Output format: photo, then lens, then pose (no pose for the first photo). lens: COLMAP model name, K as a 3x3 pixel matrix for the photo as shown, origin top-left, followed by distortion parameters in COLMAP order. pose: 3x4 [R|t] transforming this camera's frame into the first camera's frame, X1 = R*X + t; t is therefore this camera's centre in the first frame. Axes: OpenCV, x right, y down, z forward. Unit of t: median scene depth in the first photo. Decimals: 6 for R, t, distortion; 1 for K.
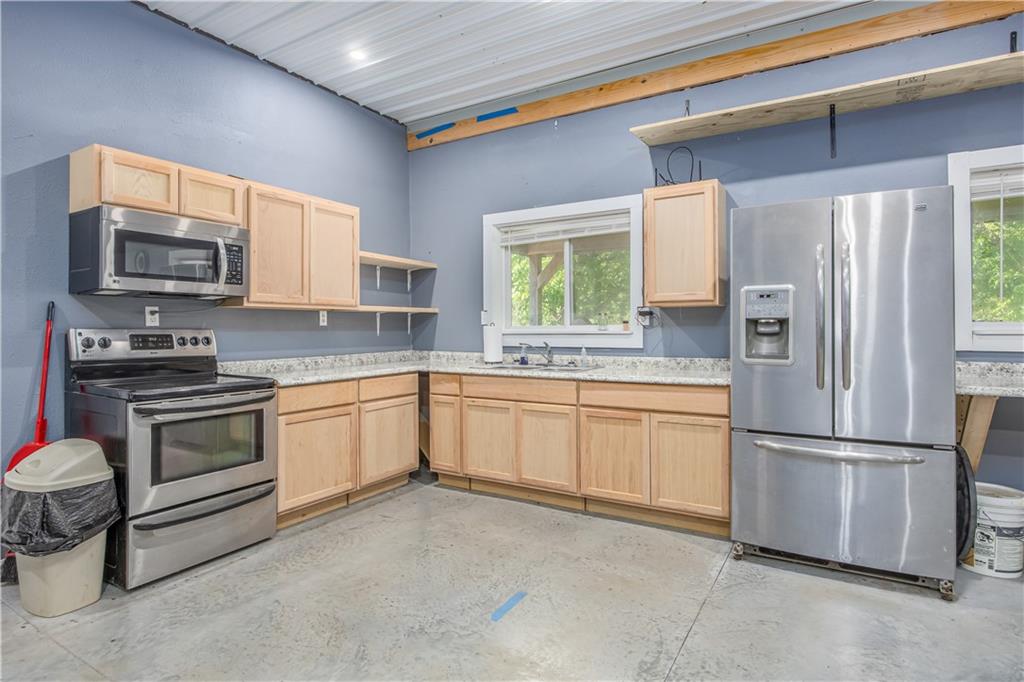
lens RADIAL K [[551.8, 0, 502.9], [0, 551.8, 323.8], [0, 0, 1]] dist [0.014473, -0.000943]
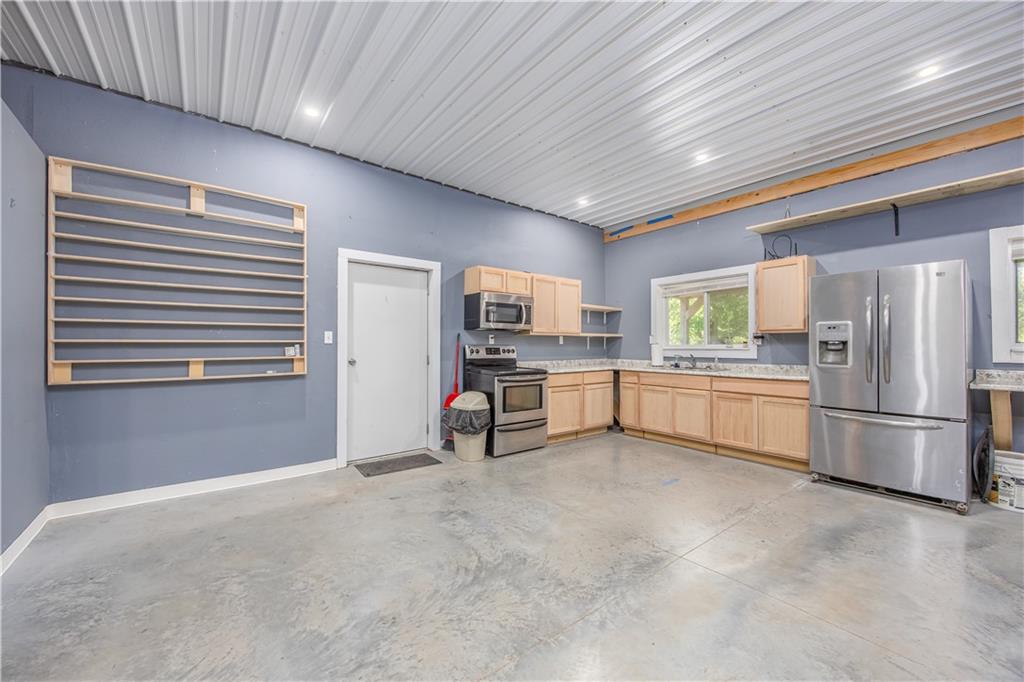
lens RADIAL K [[394.9, 0, 509.8], [0, 394.9, 341.9], [0, 0, 1]] dist [-0.001108, 0.000348]
pose [[0.936787, 0.001857, -0.349894, -0.024362], [-0.002552, 0.999996, -0.001524, -0.001794], [0.349890, 0.002321, 0.936788, -0.399282]]
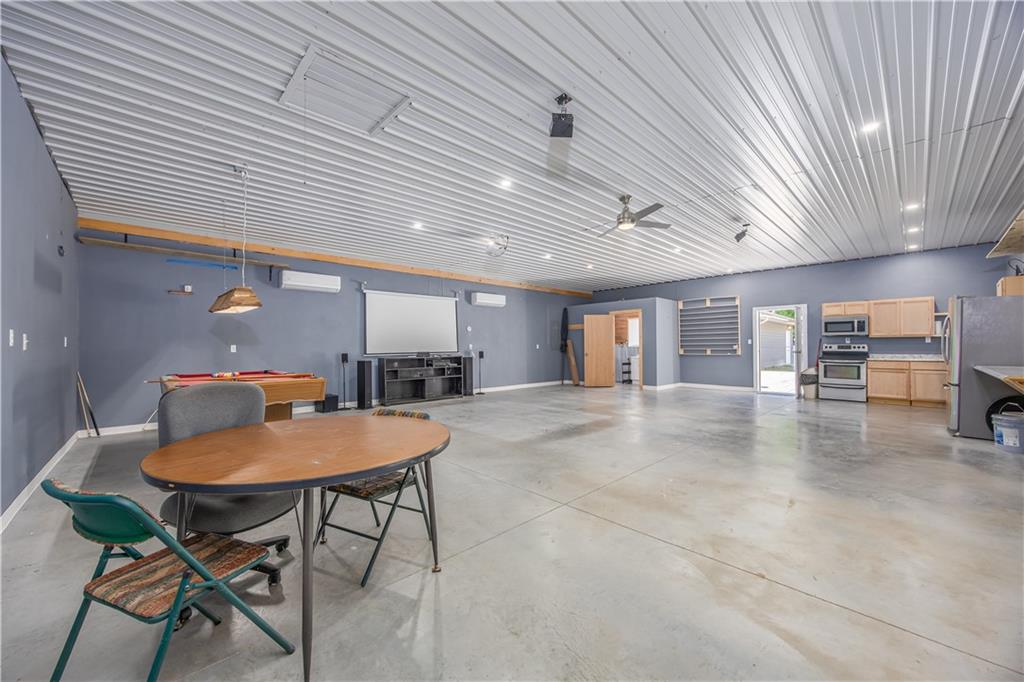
lens RADIAL K [[394.9, 0, 509.0], [0, 394.9, 345.8], [0, 0, 1]] dist [-0.001108, 0.000348]
pose [[-0.244637, -0.000800, -0.969614, 2.442005], [0.007578, 0.999968, -0.002736, 0.010254], [0.969585, -0.008017, -0.244623, -0.566937]]
